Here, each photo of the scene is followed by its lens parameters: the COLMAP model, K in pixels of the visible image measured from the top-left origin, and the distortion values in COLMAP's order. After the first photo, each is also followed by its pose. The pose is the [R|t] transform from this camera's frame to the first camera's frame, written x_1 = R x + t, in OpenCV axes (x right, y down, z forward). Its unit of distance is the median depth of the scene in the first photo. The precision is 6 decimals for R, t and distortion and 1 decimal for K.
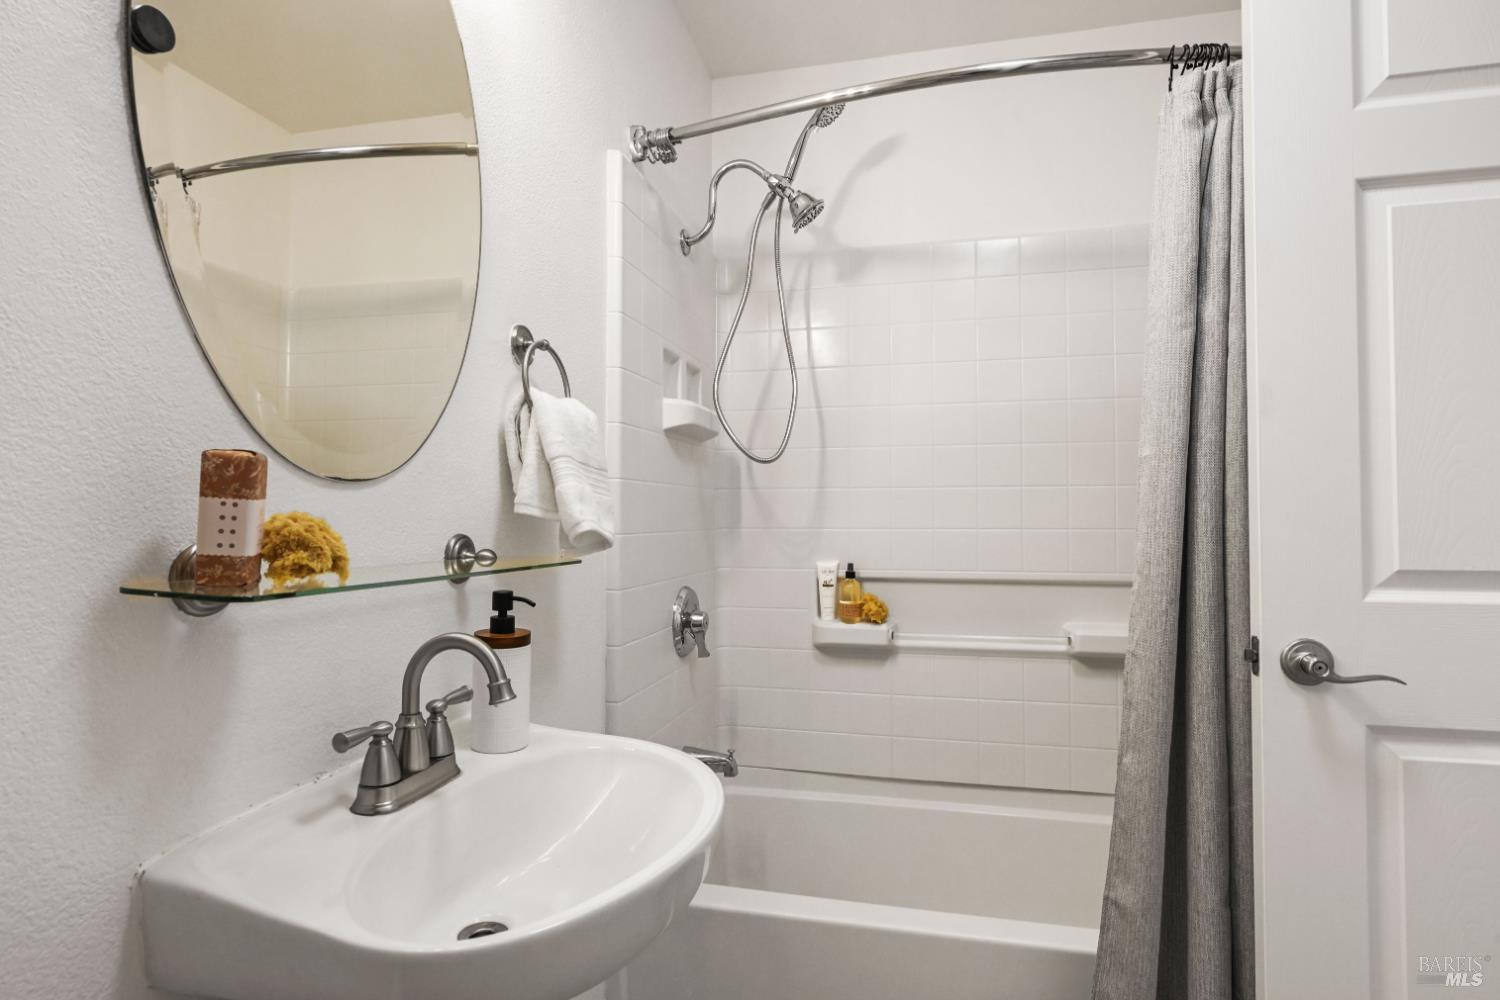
lens RADIAL K [[814.9, 0, 750.0], [0, 814.9, 500.0], [0, 0, 1]] dist [0.025602, 0.000188]
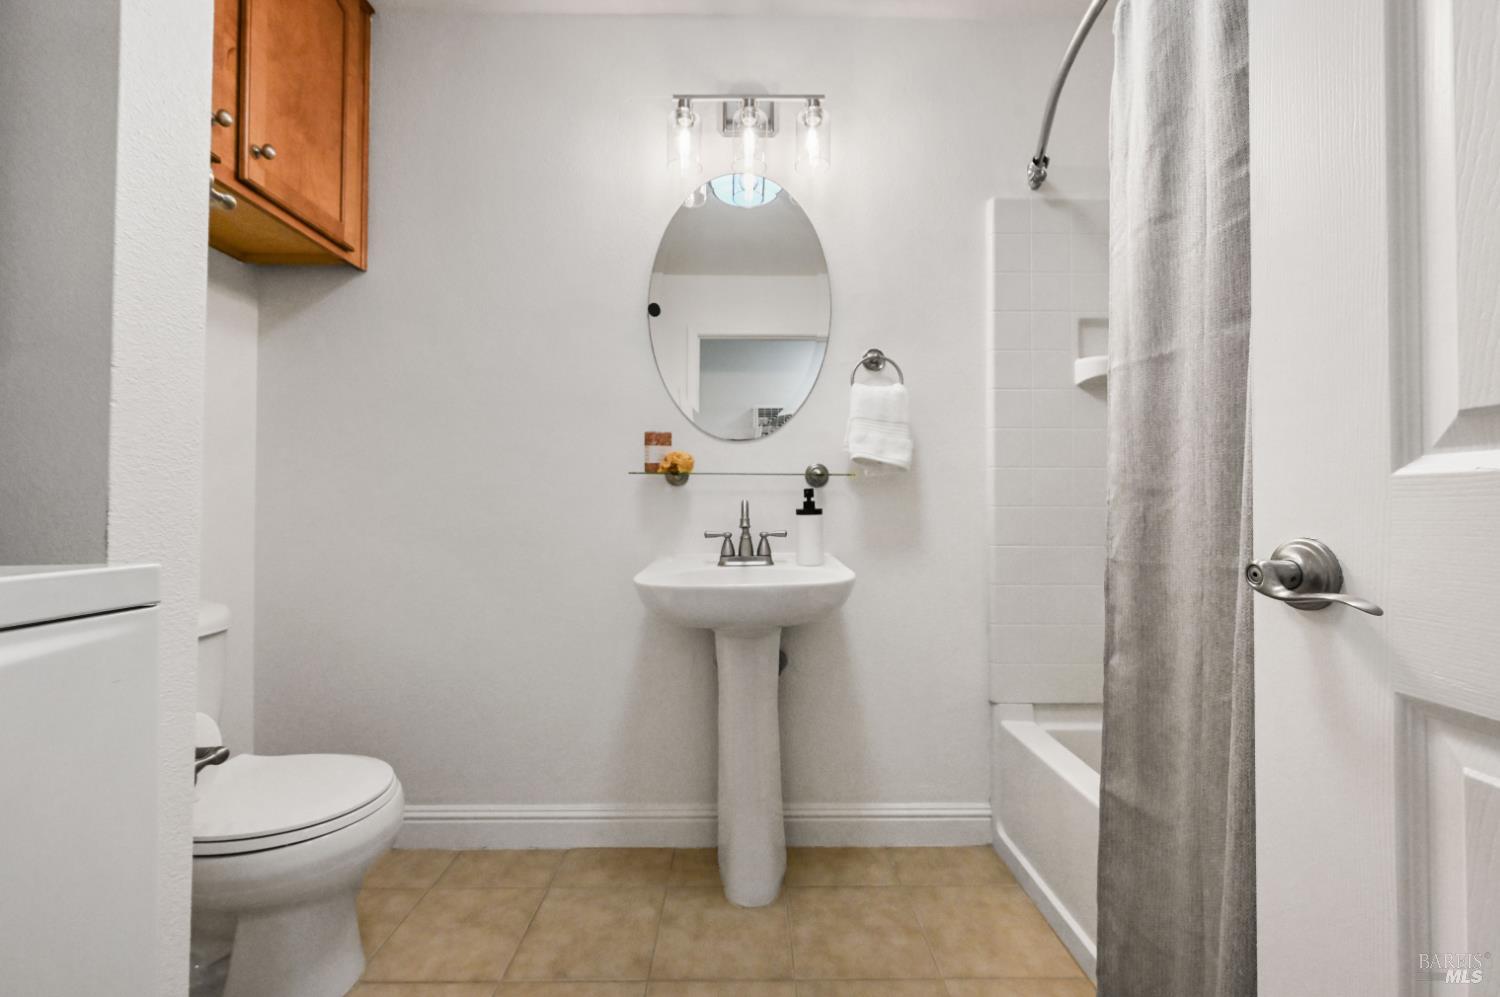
lens RADIAL K [[590.9, 0, 750.0], [0, 590.9, 498.5], [0, 0, 1]] dist [0.001177, 0.000039]
pose [[0.236335, -0.008670, -0.971633, 1.031525], [0.017426, 0.999837, -0.004683, 0.131931], [0.971515, -0.015824, 0.236448, 0.476194]]
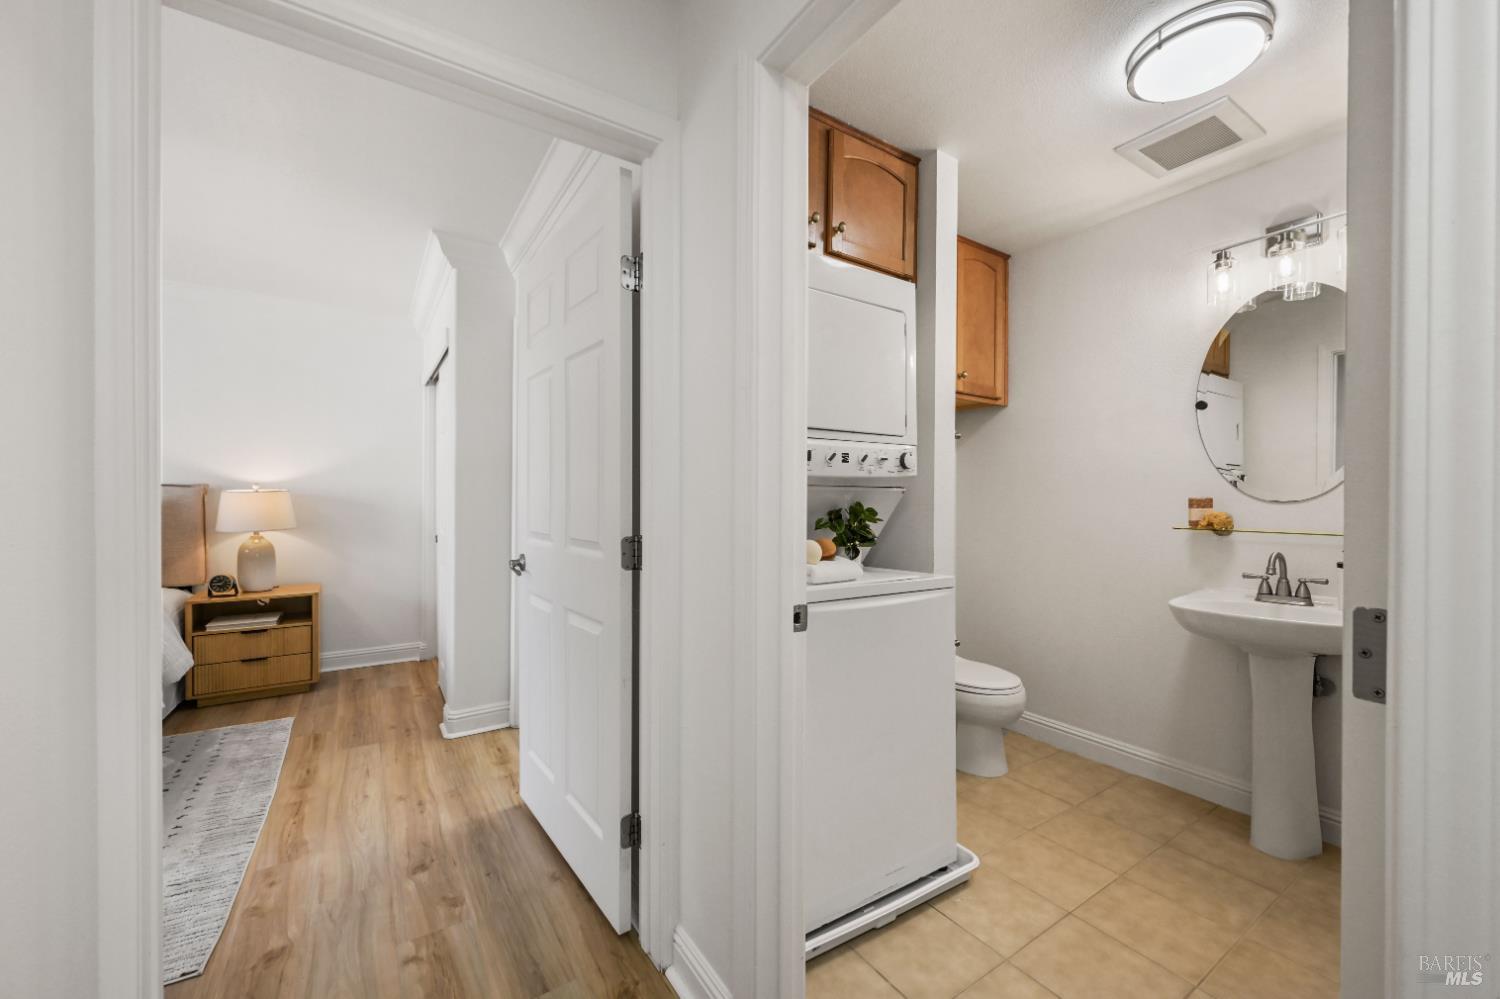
lens RADIAL K [[590.9, 0, 750.0], [0, 590.9, 499.5], [0, 0, 1]] dist [0.001177, 0.000039]
pose [[-0.680368, 0.000028, -0.732871, 2.037677], [0.013158, 0.999839, -0.012177, -0.024425], [0.732753, -0.017928, -0.680259, 0.831201]]
